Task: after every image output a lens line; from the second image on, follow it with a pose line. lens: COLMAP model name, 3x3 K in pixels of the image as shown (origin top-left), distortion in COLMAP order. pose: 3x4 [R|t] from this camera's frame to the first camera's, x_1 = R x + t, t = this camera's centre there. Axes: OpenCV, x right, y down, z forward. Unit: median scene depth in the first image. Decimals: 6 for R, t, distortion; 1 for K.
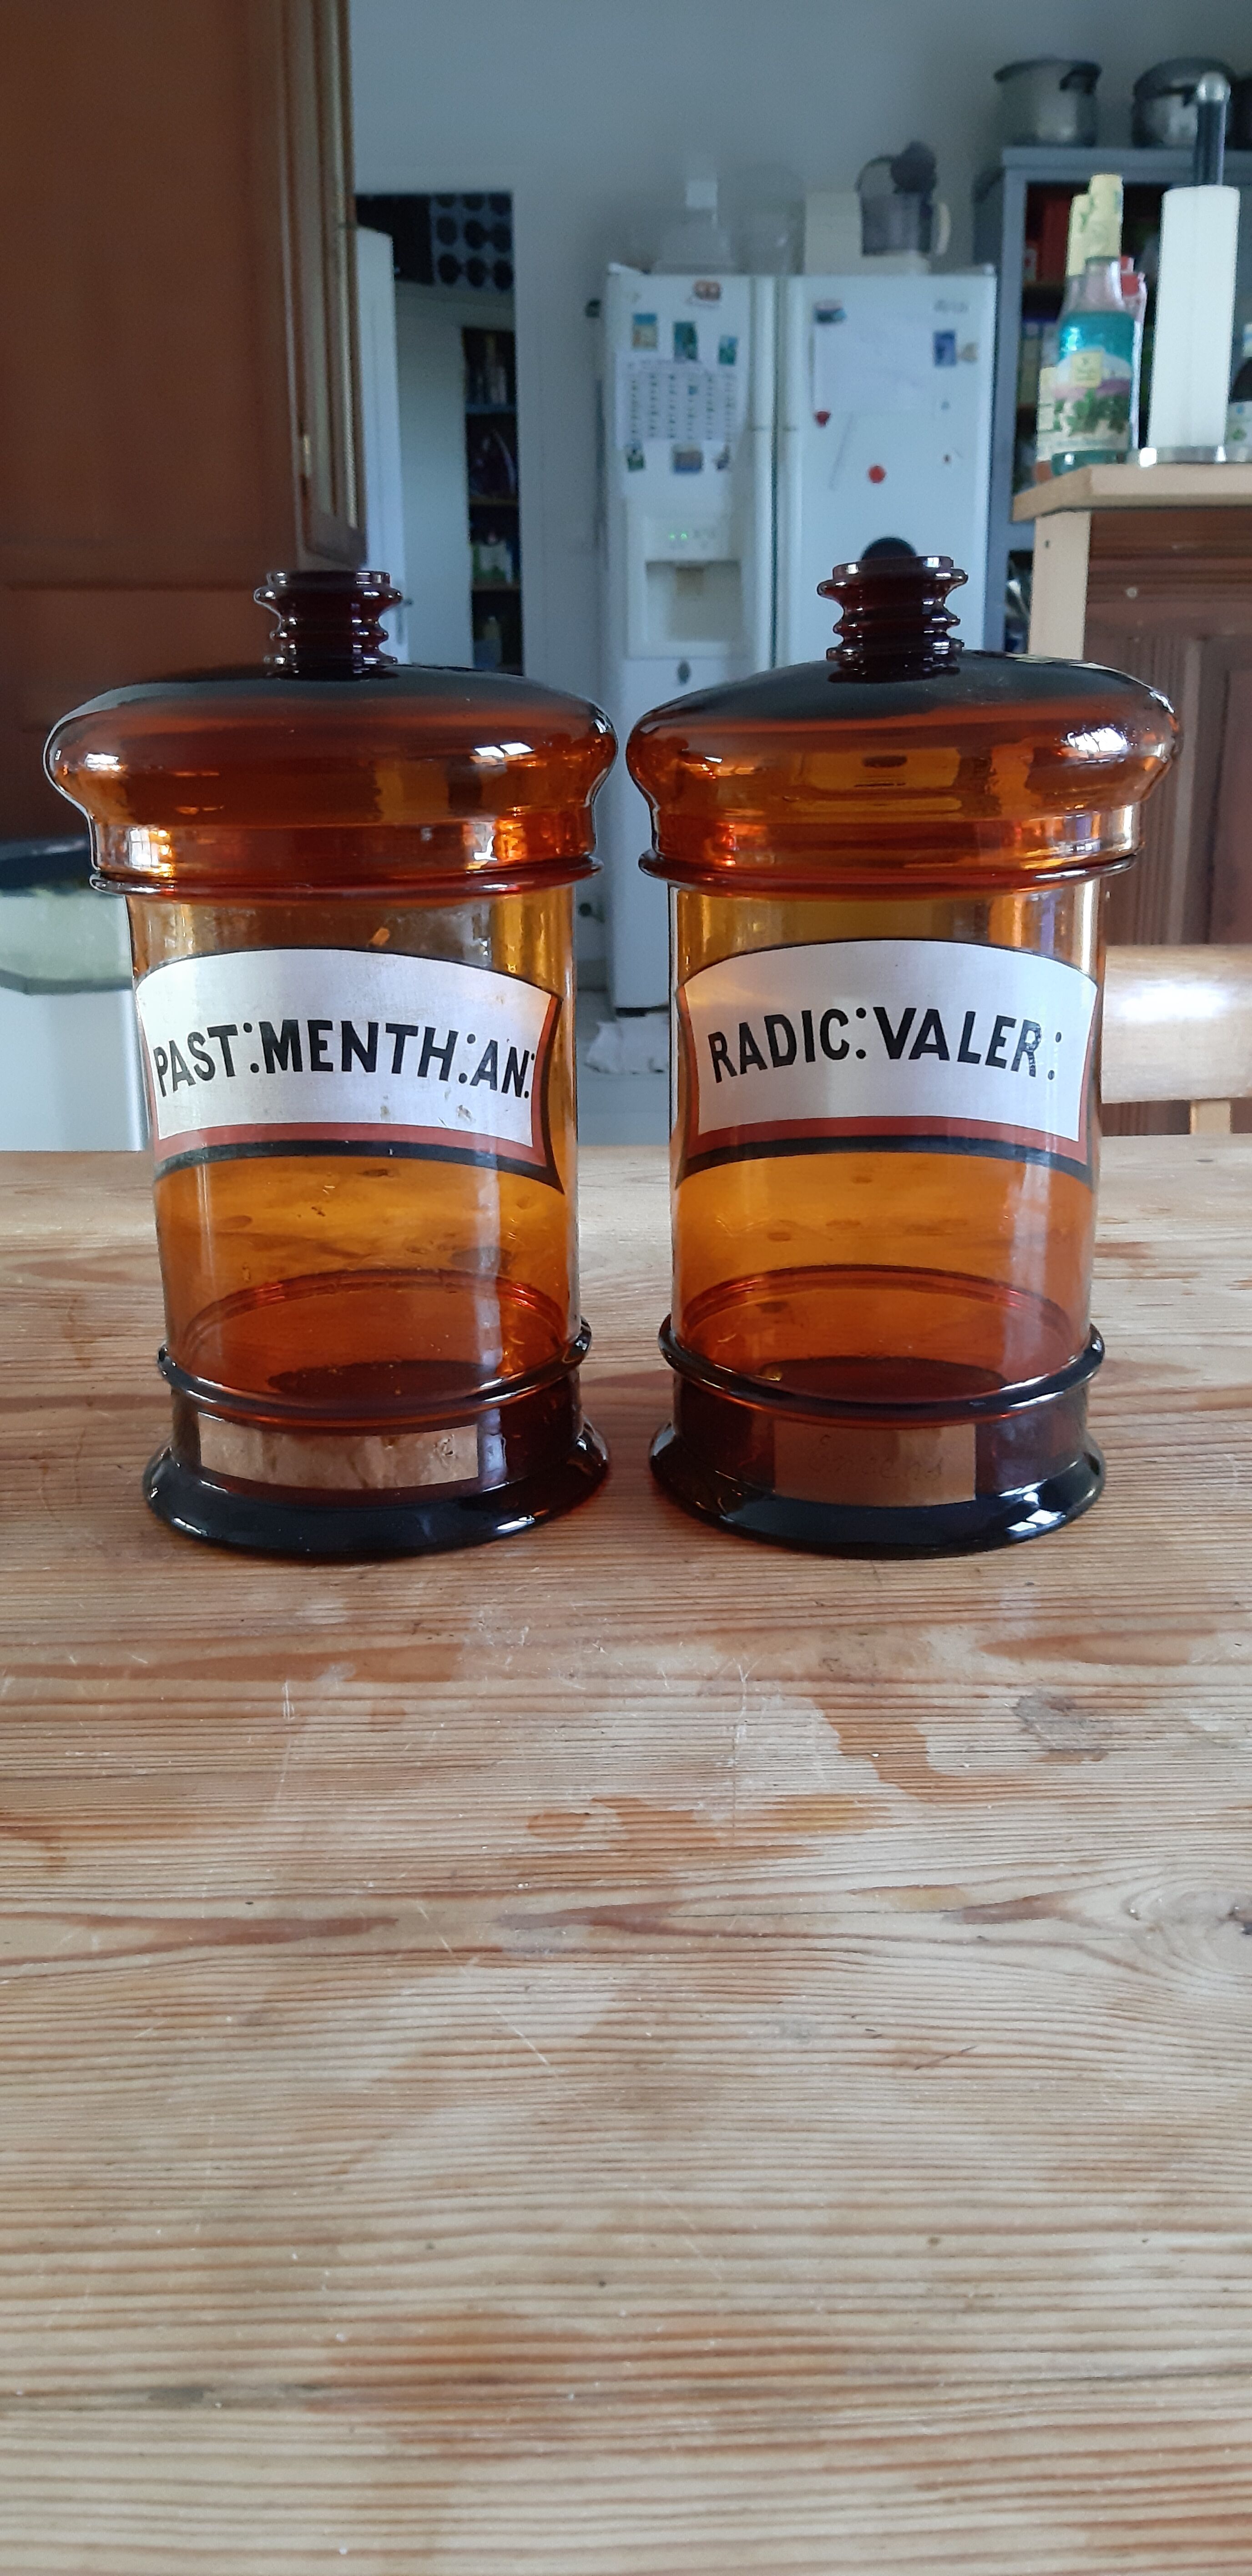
lens RADIAL K [[2085.6, 0, 629.8], [0, 2085.6, 1276.7], [0, 0, 1]] dist [0.087880, -0.188407]
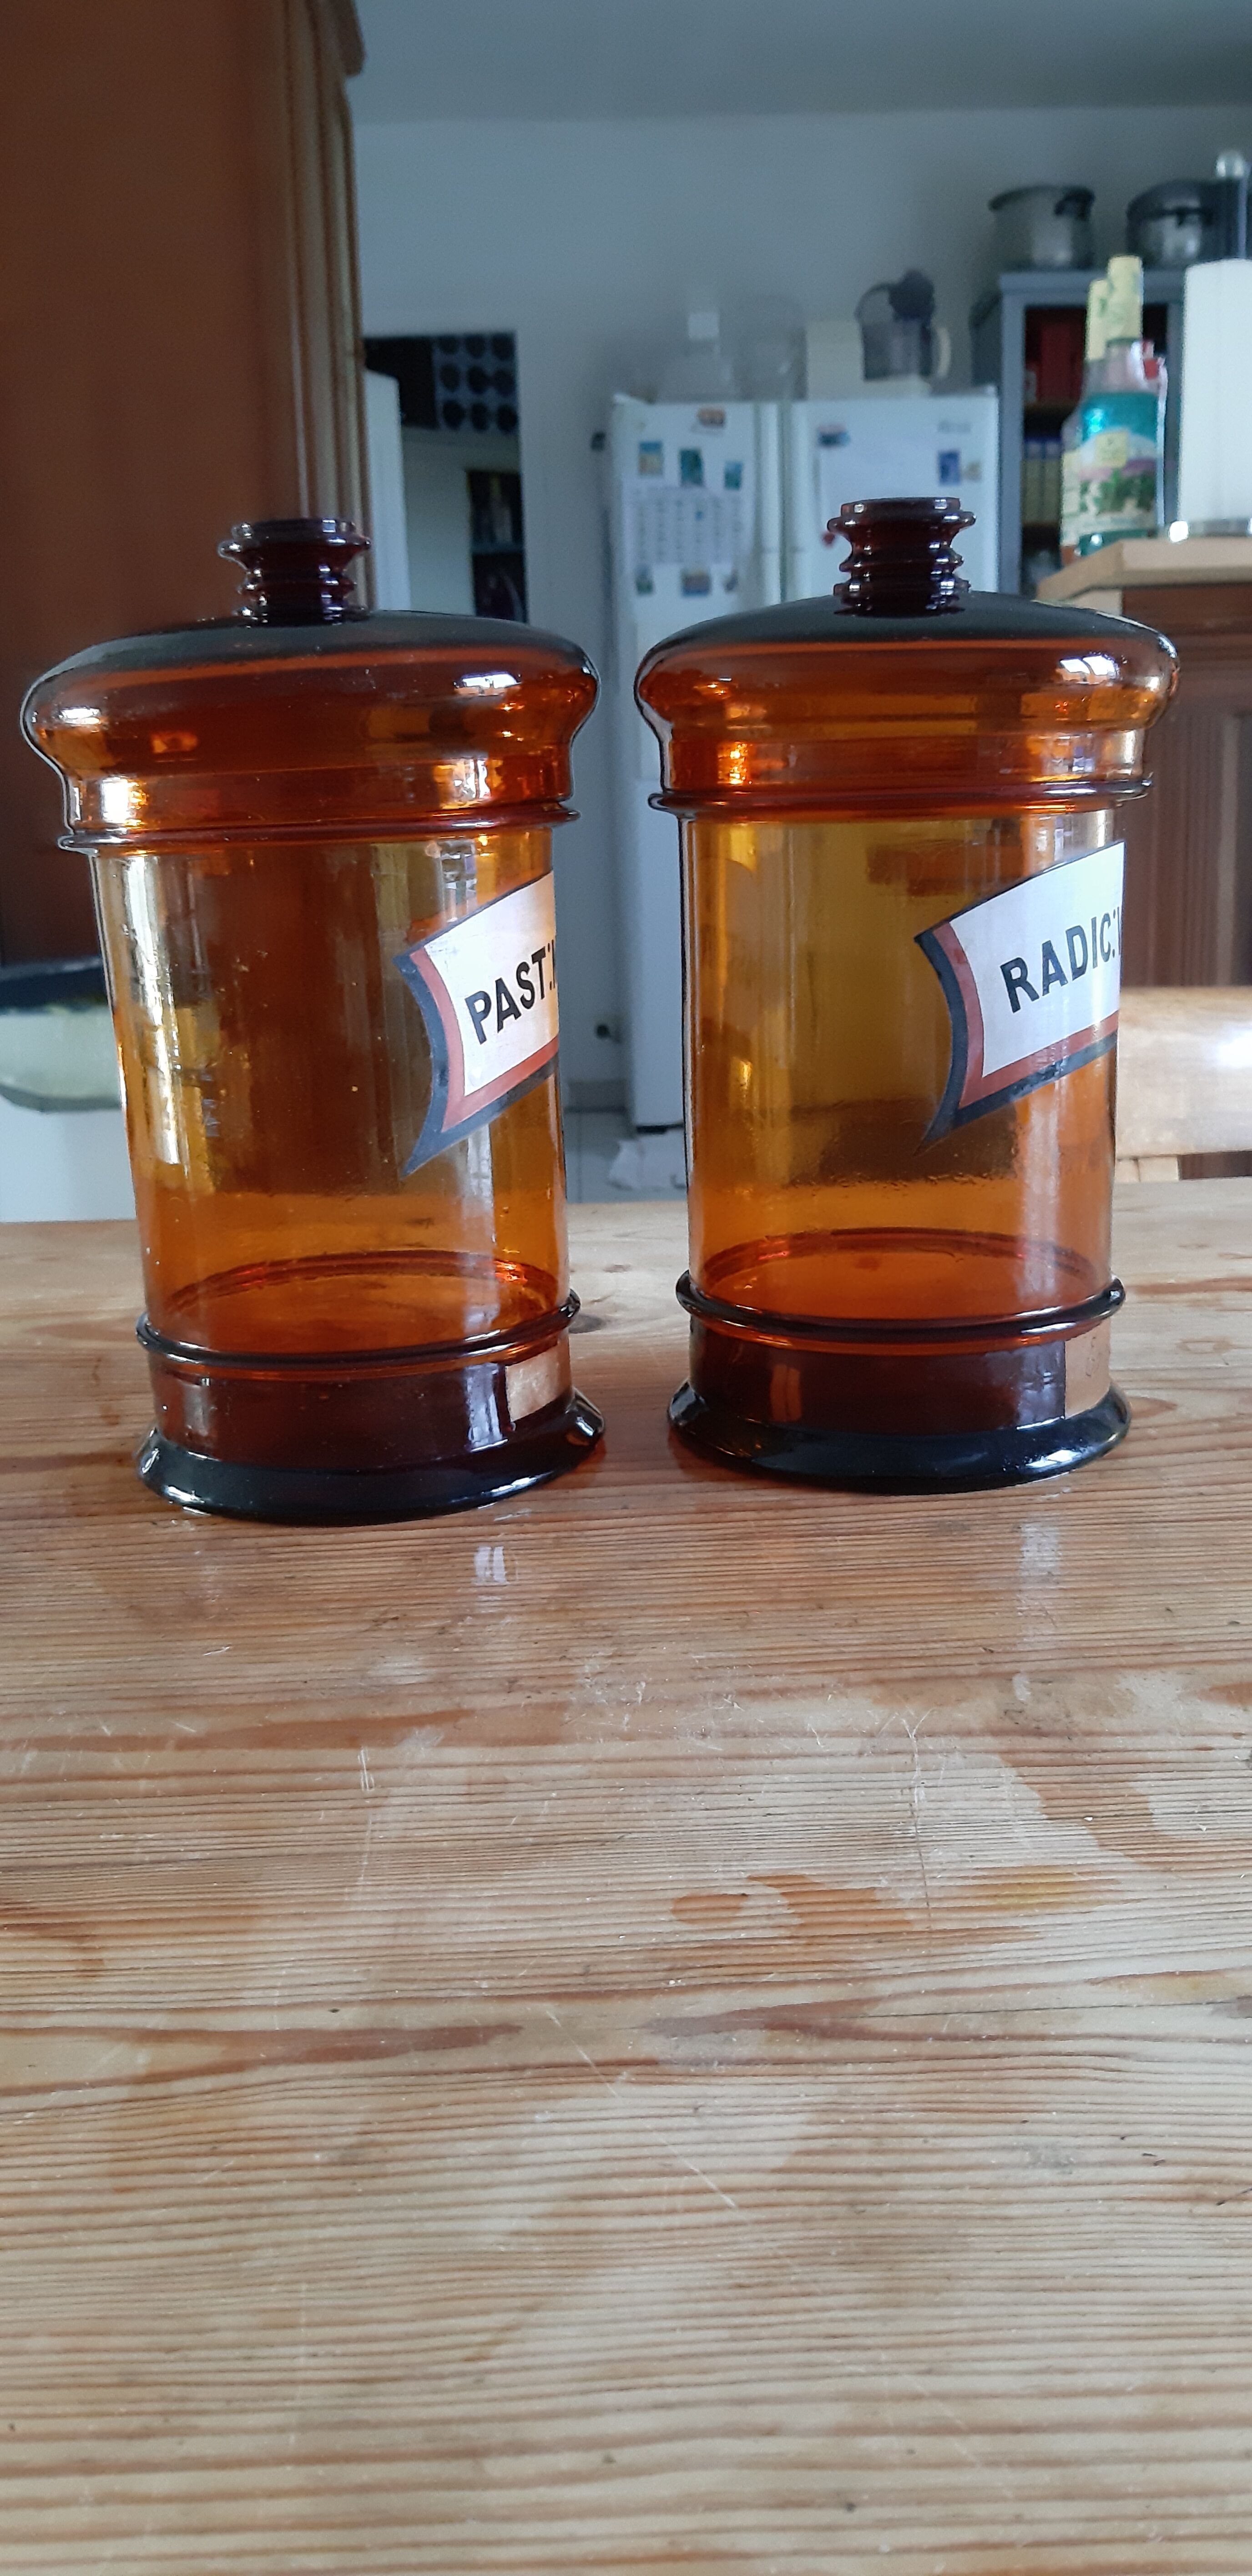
lens RADIAL K [[2094.3, 0, 627.6], [0, 2094.3, 1282.9], [0, 0, 1]] dist [0.068009, -0.152532]
pose [[0.999709, -0.022831, -0.007787, -0.044946], [0.022310, 0.997856, -0.061531, 0.058487], [0.009175, 0.061340, 0.998075, 0.146680]]
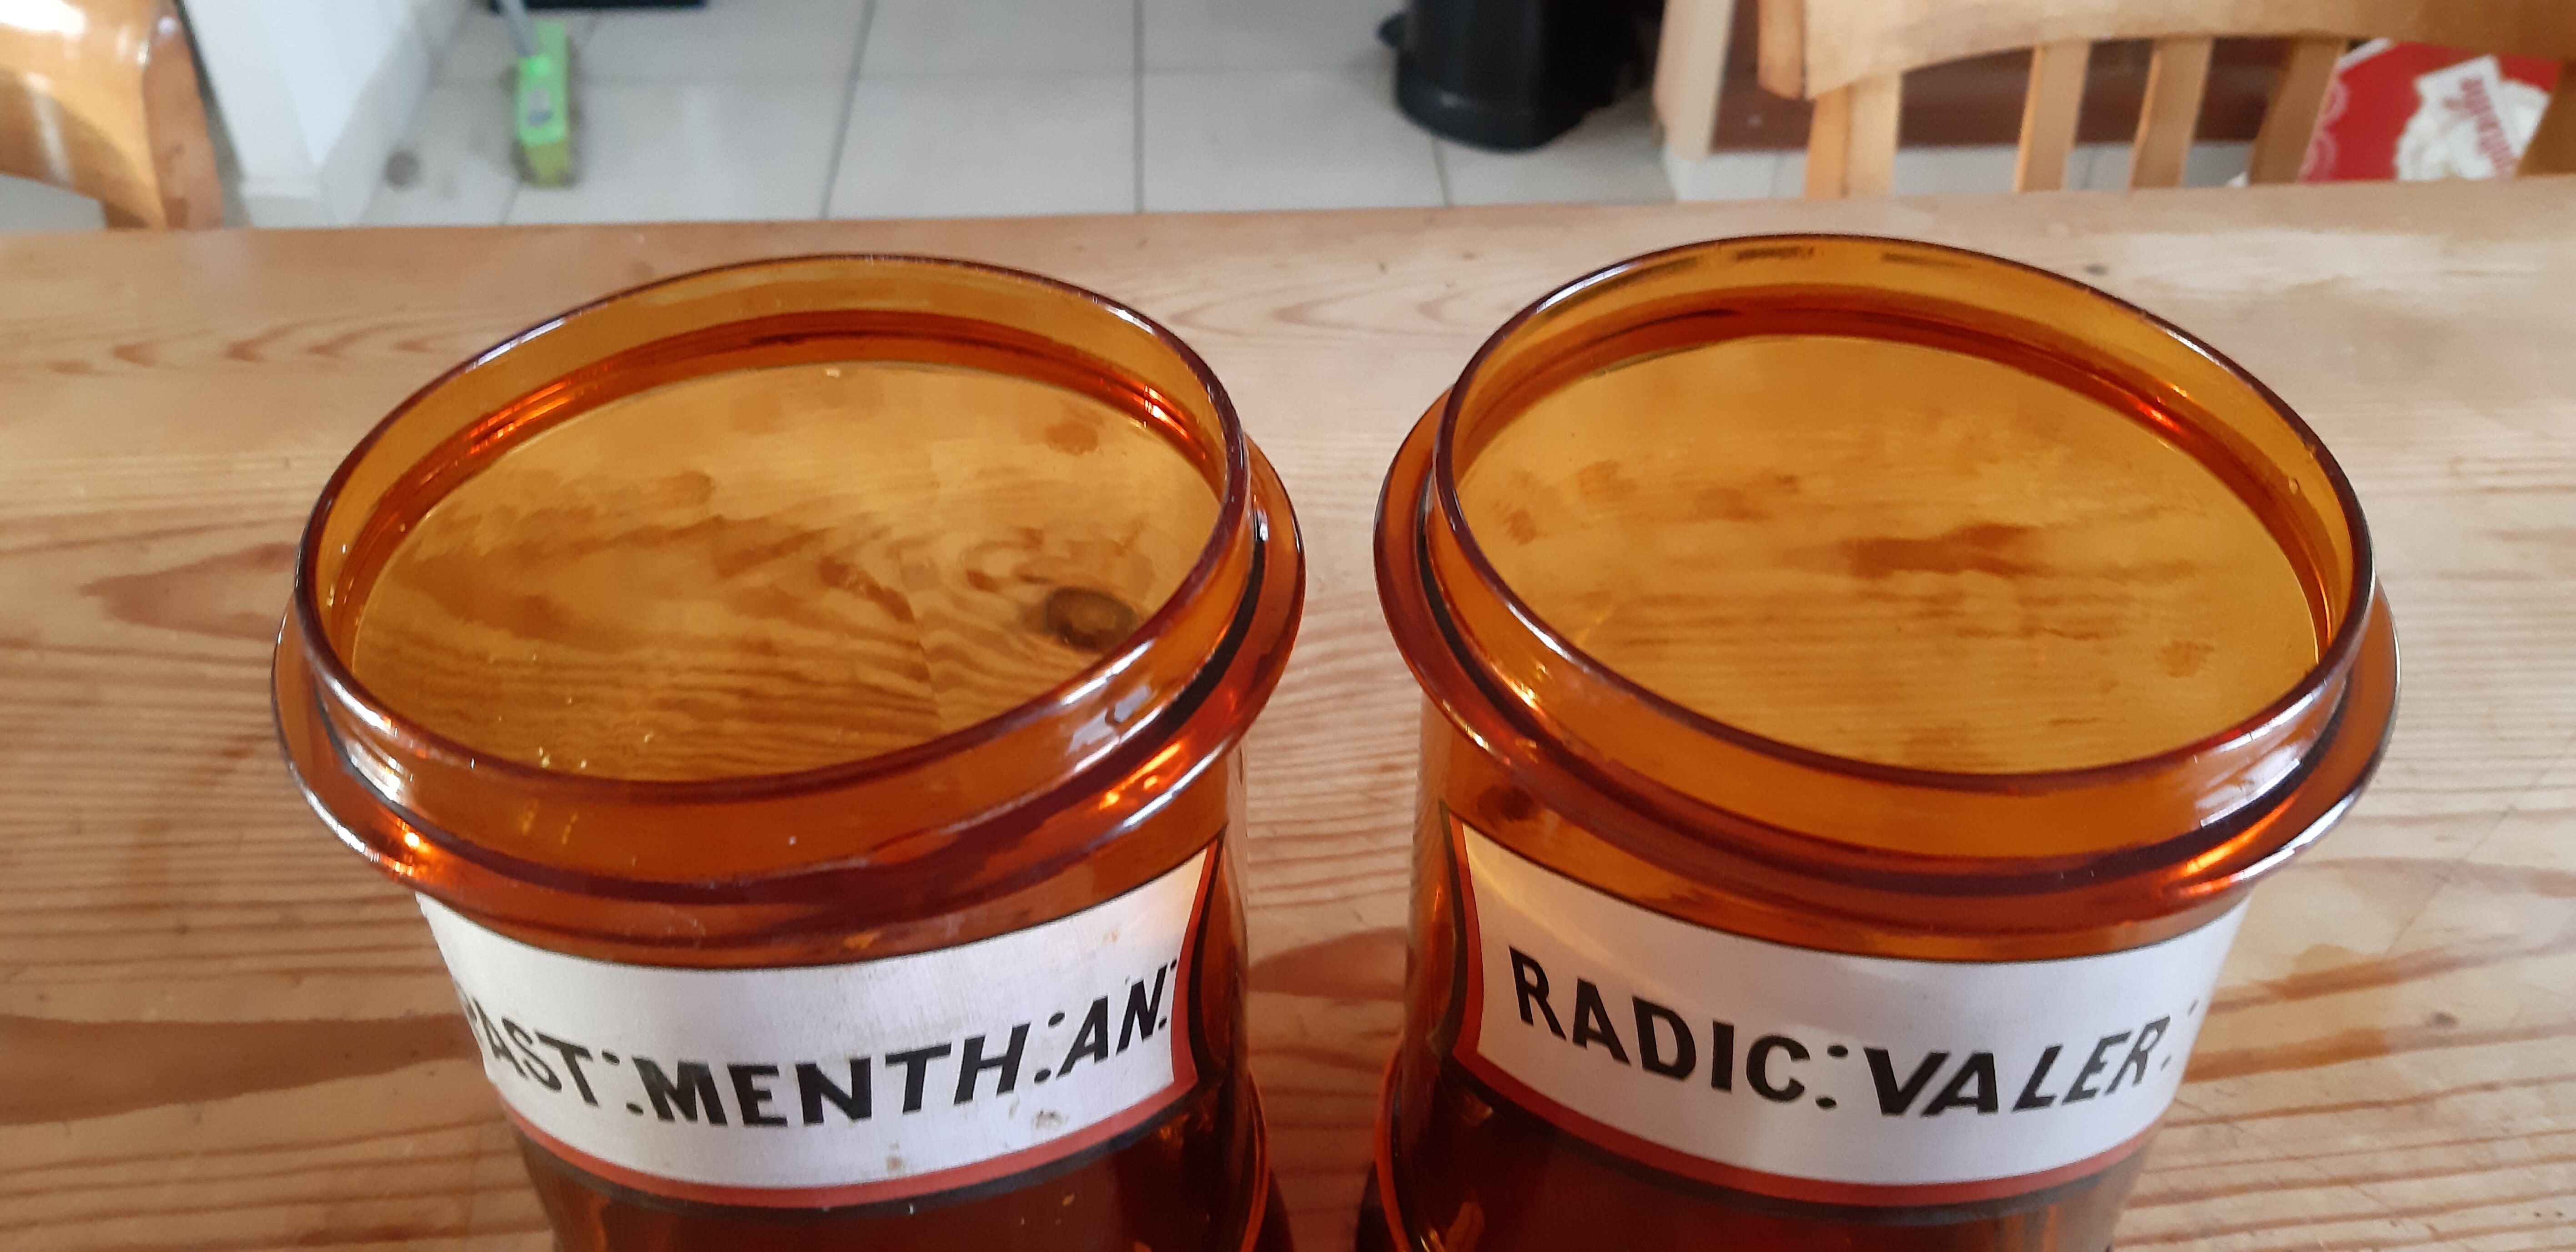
lens RADIAL K [[2085.6, 0, 1288.0], [0, 2085.6, 626.0], [0, 0, 1]] dist [0.087880, -0.188407]
pose [[0.999501, -0.010601, 0.029753, -0.034132], [-0.001622, 0.923519, 0.383548, -0.407602], [-0.031543, -0.383405, 0.923042, 0.573066]]
